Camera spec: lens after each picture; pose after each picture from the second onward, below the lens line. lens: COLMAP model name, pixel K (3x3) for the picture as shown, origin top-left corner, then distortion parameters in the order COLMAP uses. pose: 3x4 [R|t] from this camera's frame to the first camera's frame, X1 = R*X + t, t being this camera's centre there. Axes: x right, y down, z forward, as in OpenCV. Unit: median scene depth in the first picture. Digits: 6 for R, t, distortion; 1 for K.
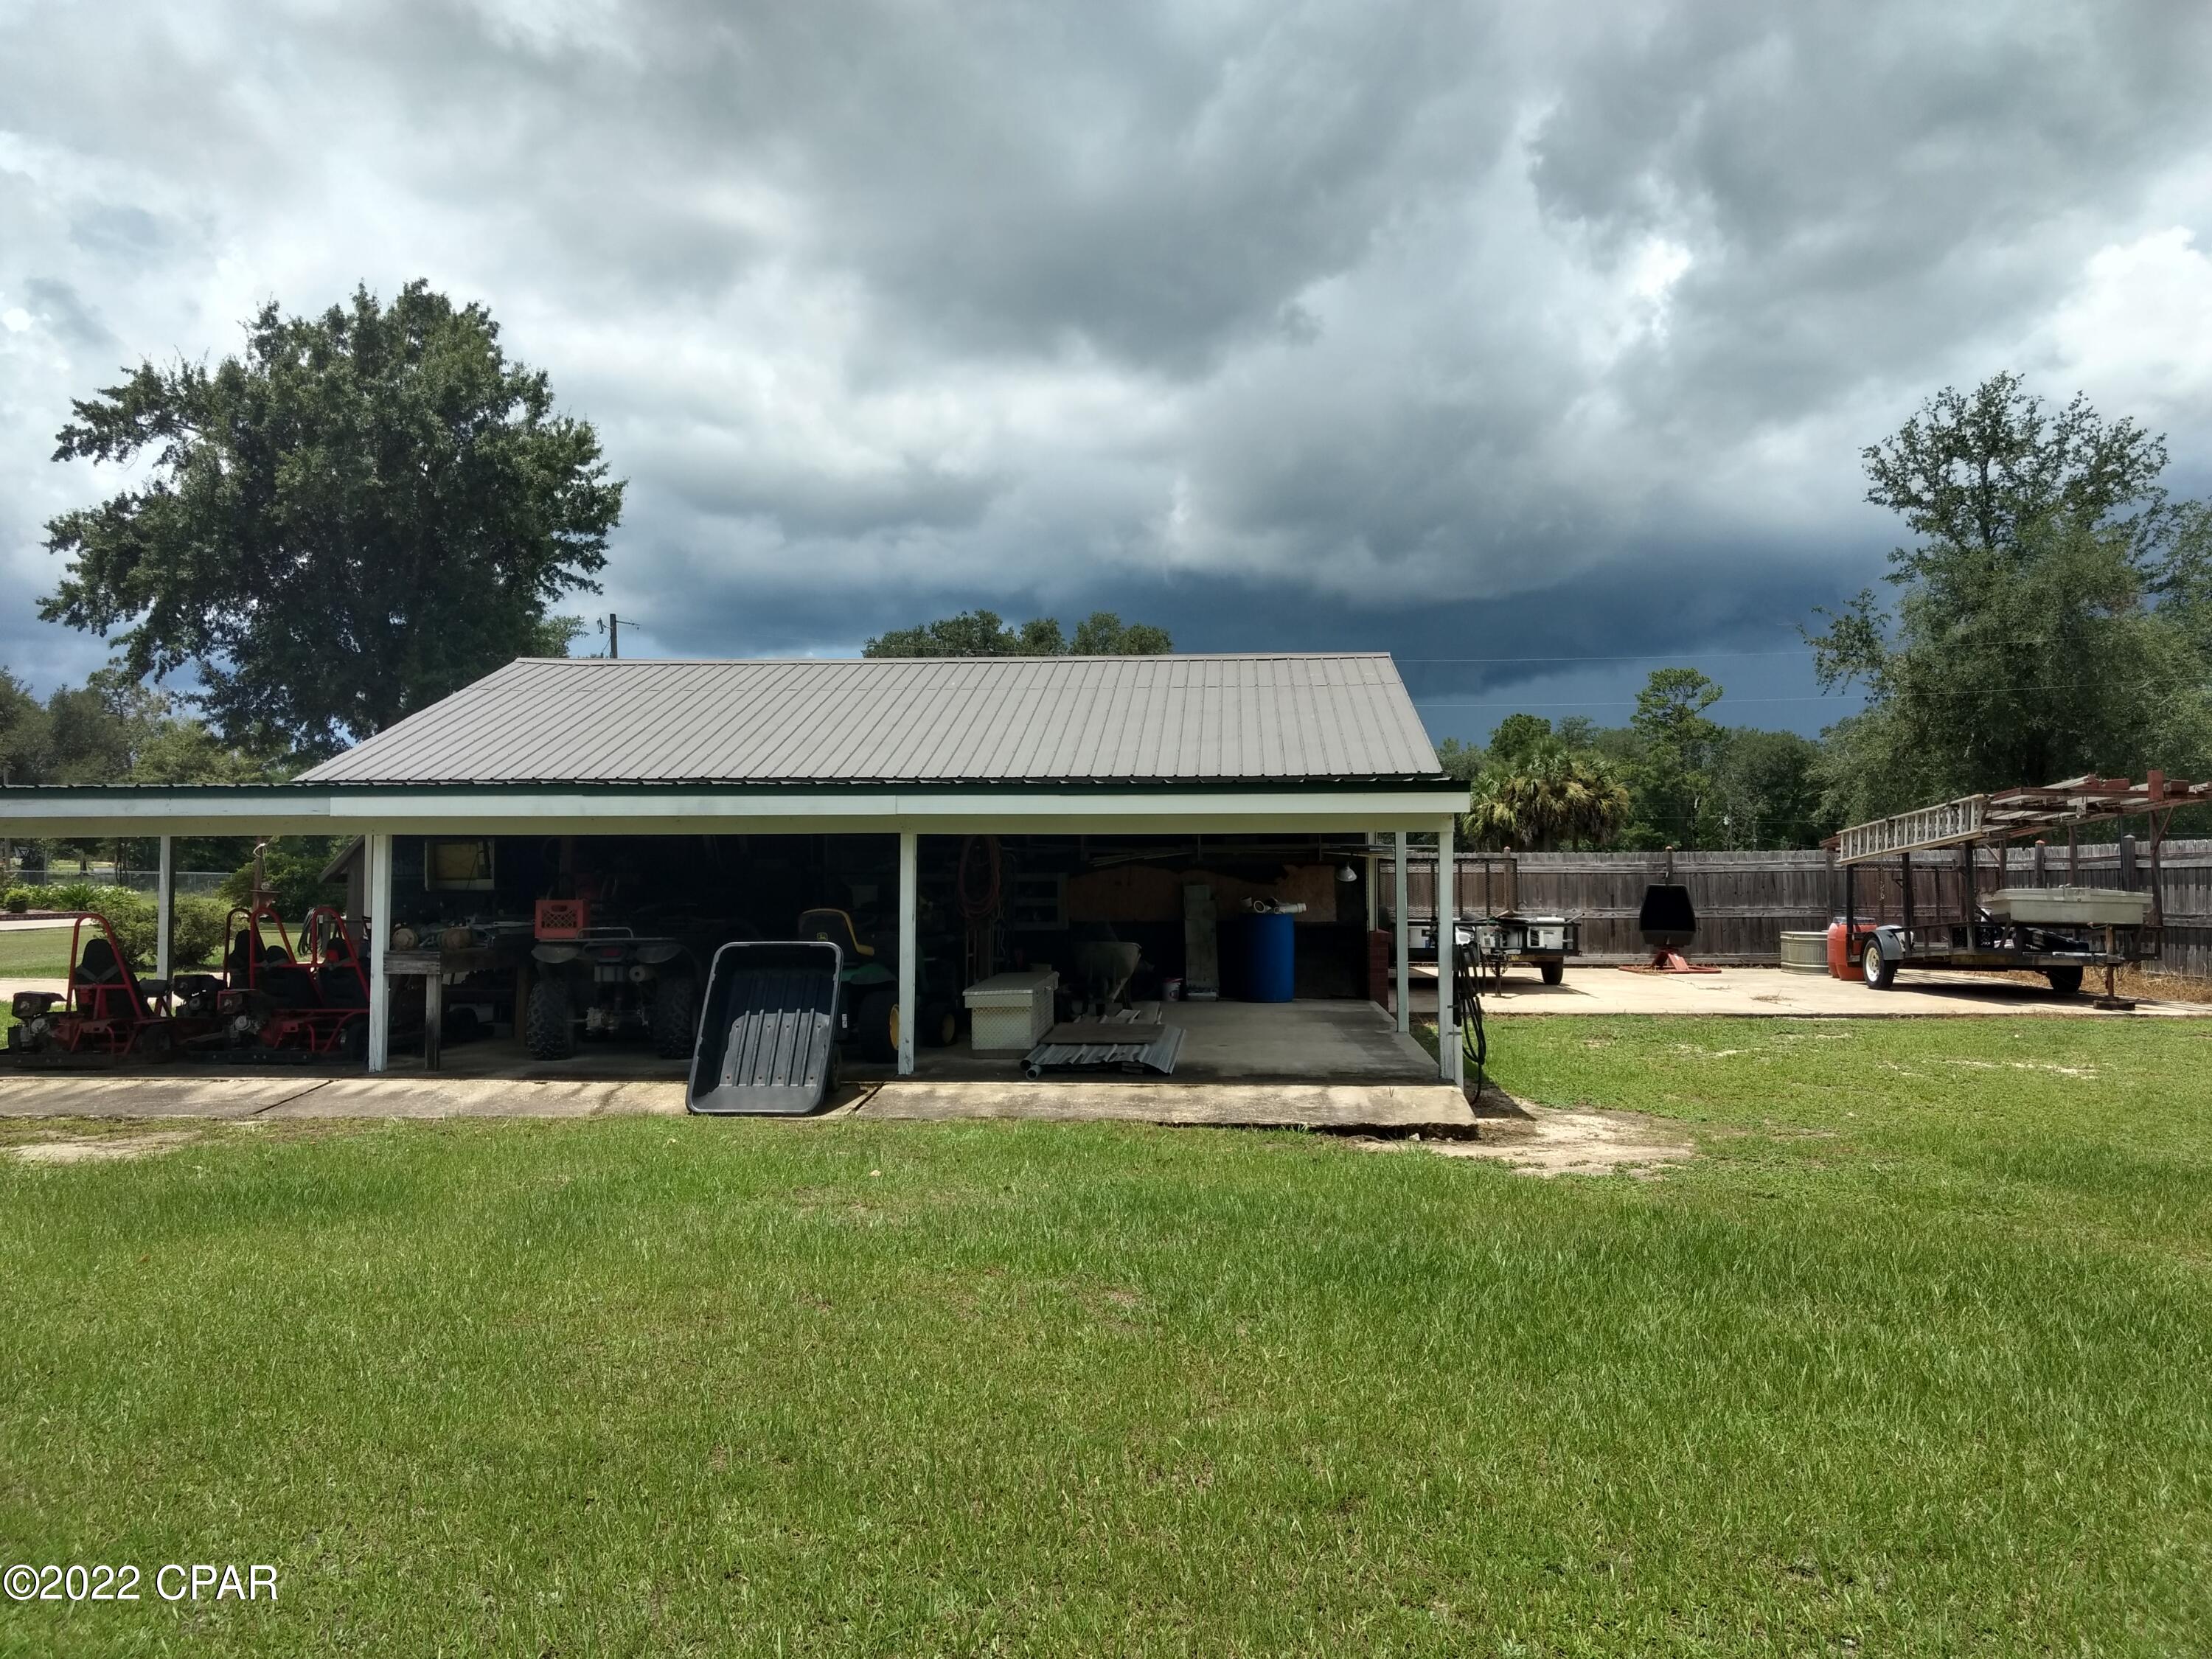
lens RADIAL K [[1791.6, 0, 1105.8], [0, 1791.6, 742.7], [0, 0, 1]] dist [0.154538, 0.001737]
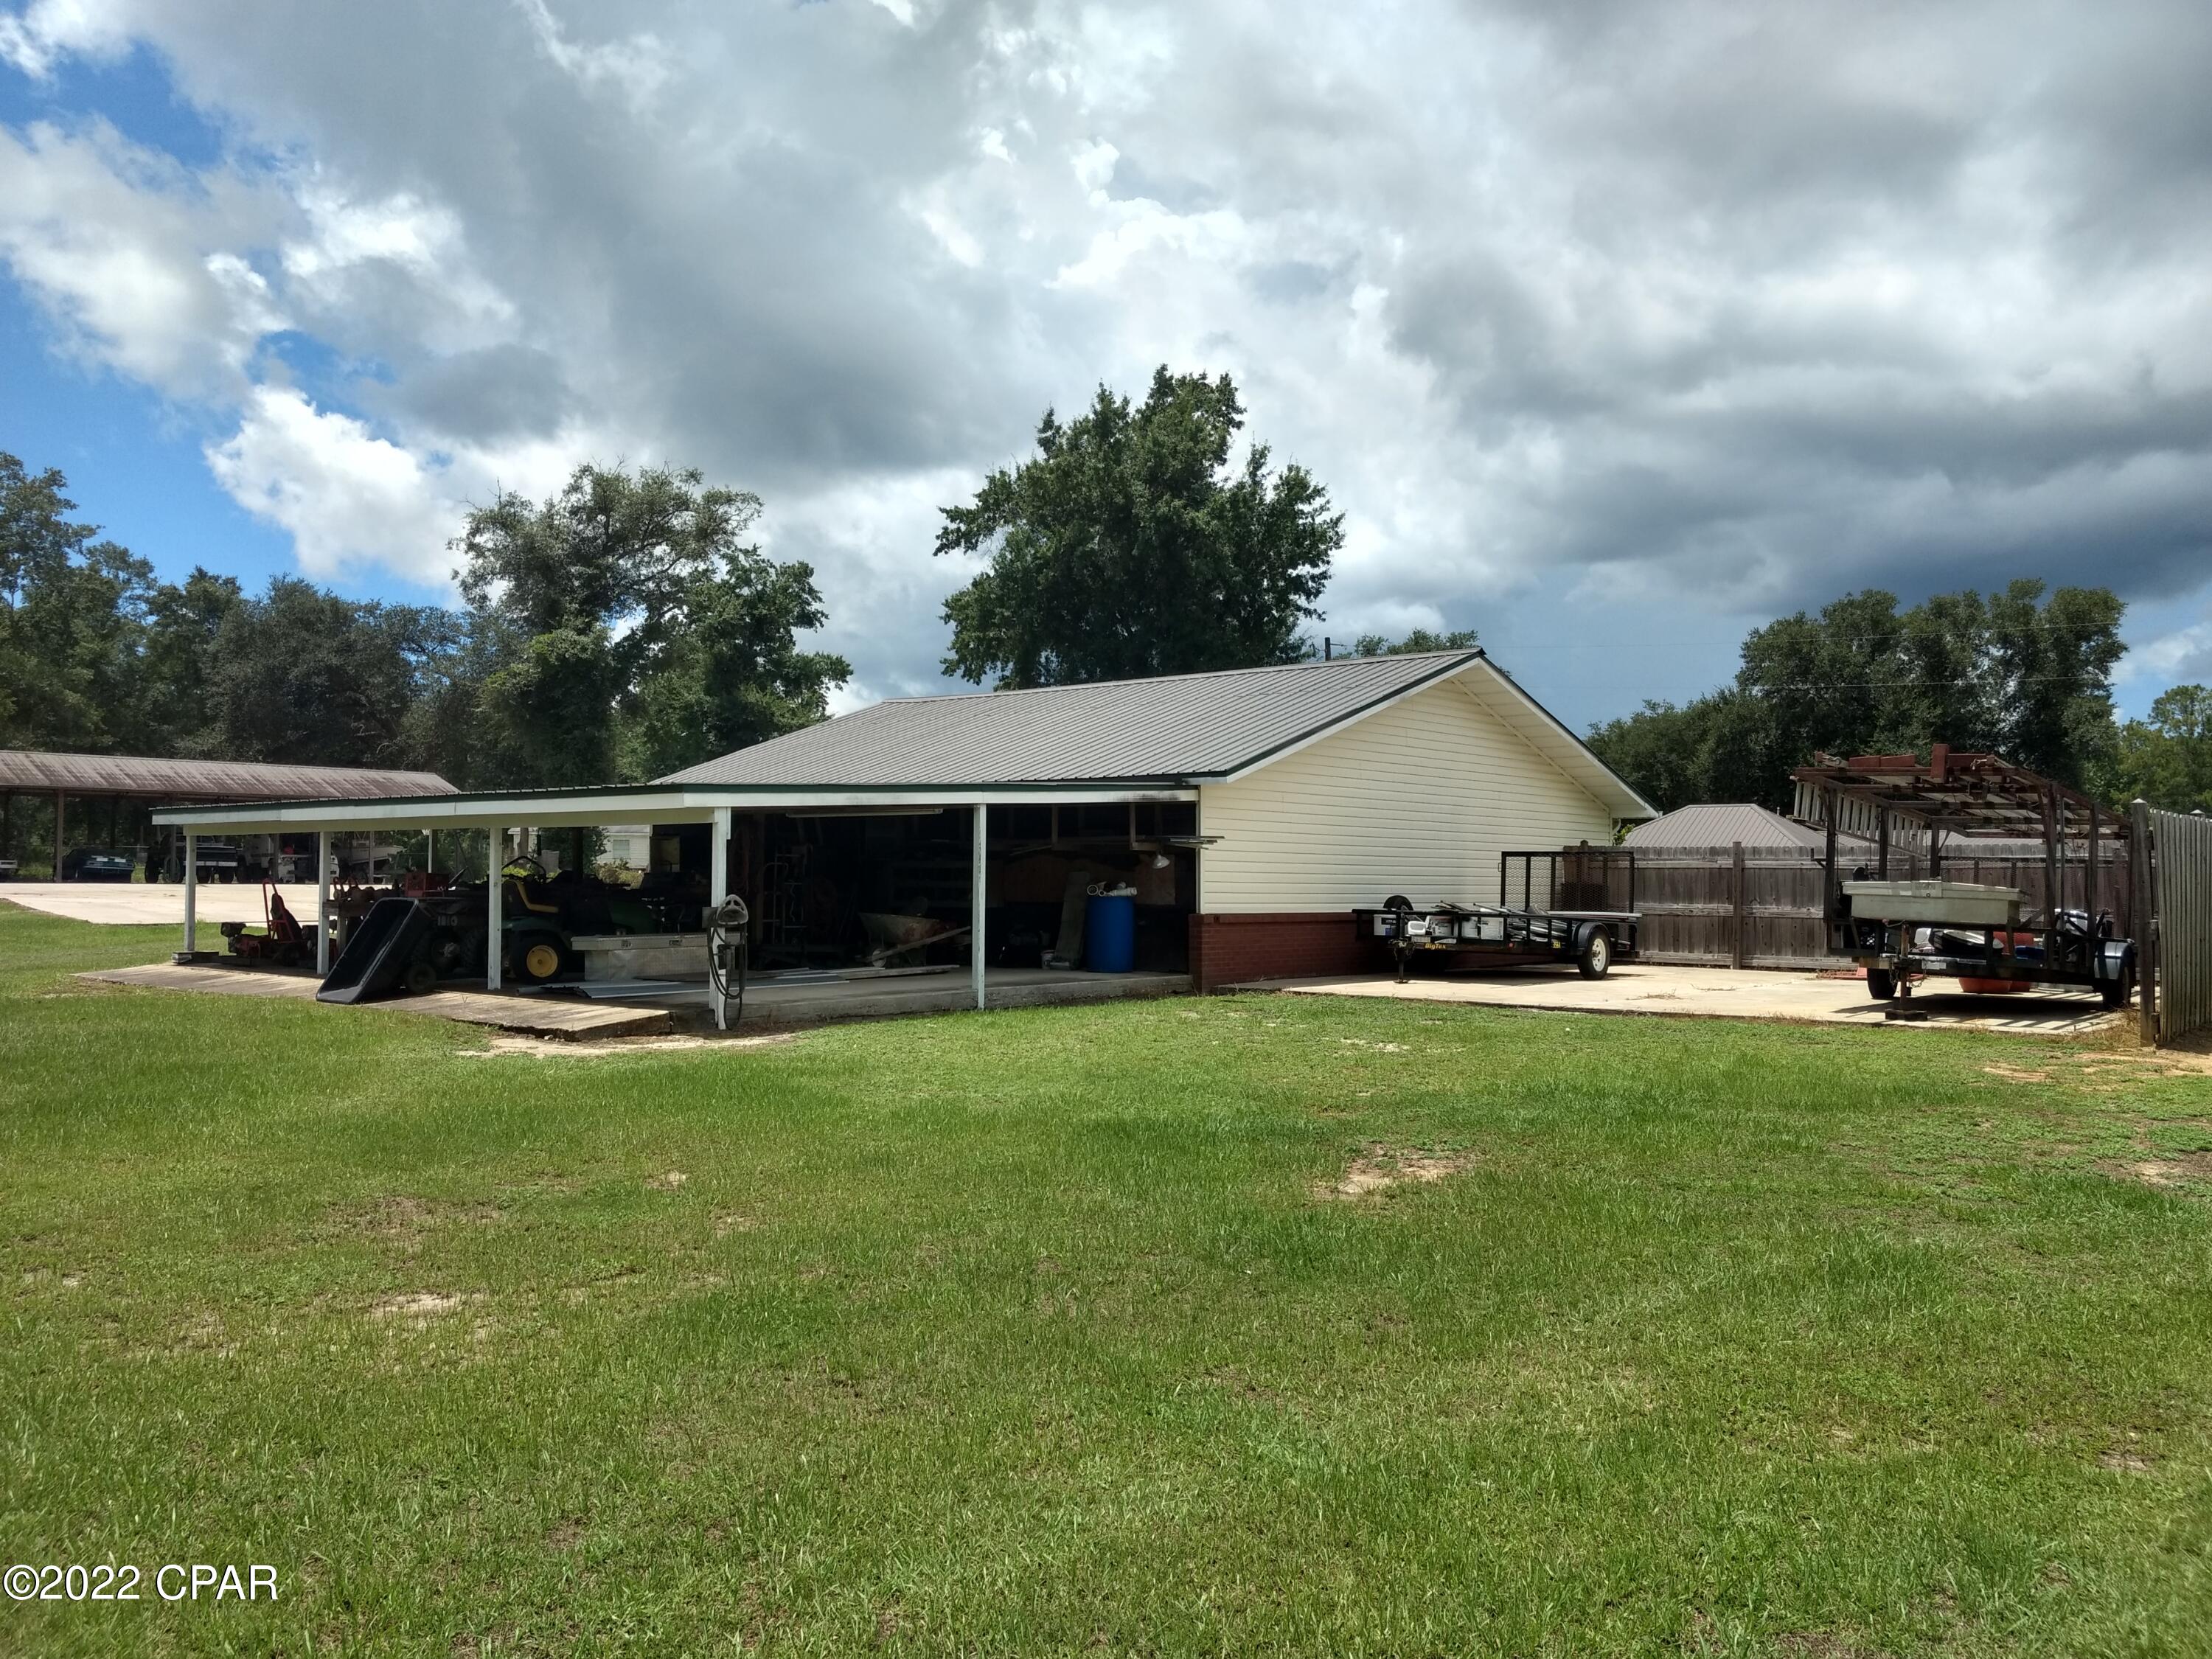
lens RADIAL K [[1798.2, 0, 1105.9], [0, 1798.2, 784.0], [0, 0, 1]] dist [0.268624, 0.000148]
pose [[0.804102, -0.020230, -0.594147, 0.294476], [0.030350, 0.999515, 0.007041, 0.006682], [0.593716, -0.023694, 0.804326, 0.036659]]
